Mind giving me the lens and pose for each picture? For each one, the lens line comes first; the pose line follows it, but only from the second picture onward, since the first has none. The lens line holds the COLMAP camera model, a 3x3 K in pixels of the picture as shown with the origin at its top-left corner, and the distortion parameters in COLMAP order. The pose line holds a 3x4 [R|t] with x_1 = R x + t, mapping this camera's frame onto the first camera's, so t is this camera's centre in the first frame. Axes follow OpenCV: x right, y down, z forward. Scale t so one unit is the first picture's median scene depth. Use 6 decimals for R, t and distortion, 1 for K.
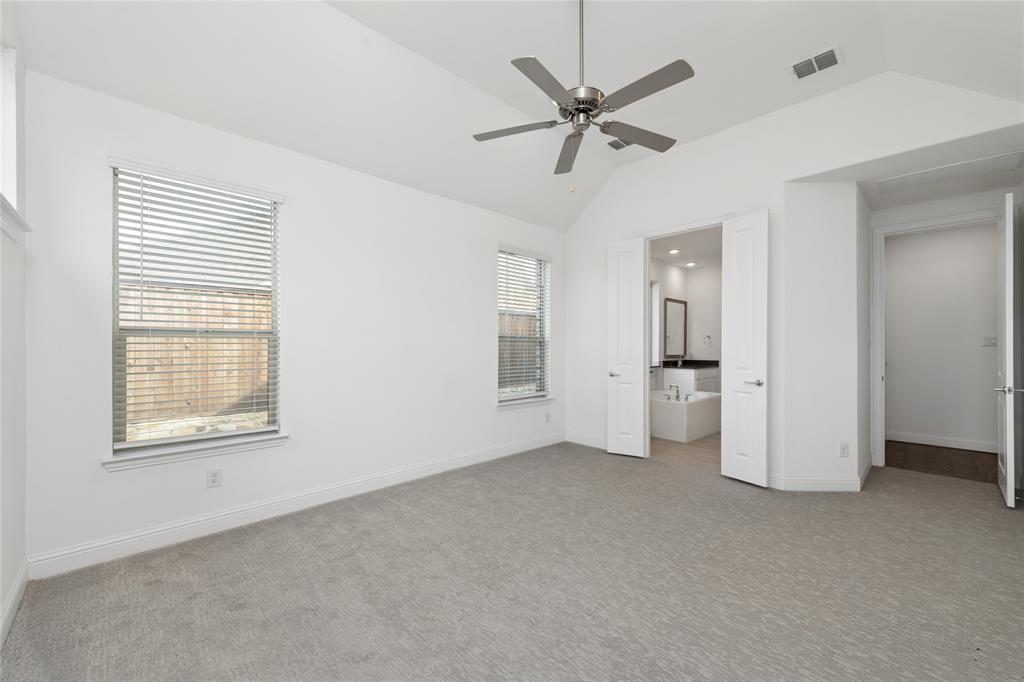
lens RADIAL K [[403.6, 0, 509.9], [0, 403.6, 345.8], [0, 0, 1]] dist [0.000409, -0.000554]
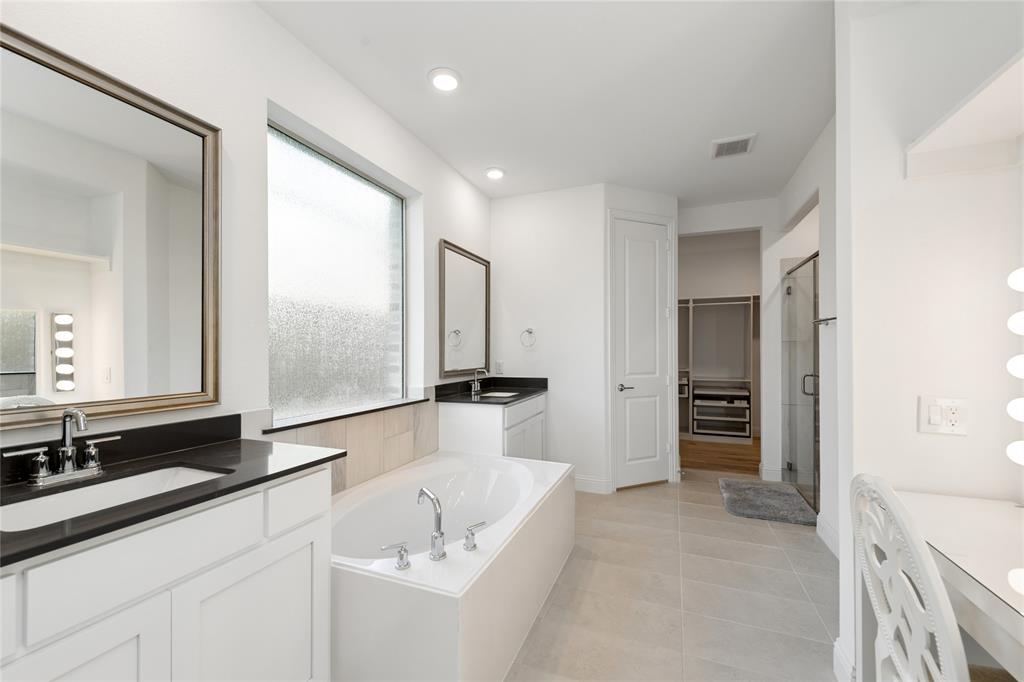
lens RADIAL K [[403.6, 0, 507.1], [0, 403.6, 356.9], [0, 0, 1]] dist [0.000409, -0.000554]
pose [[0.912537, -0.012318, 0.408809, 0.255864], [0.006207, 0.999848, 0.016270, 0.000313], [-0.408948, -0.012309, 0.912475, 0.541111]]
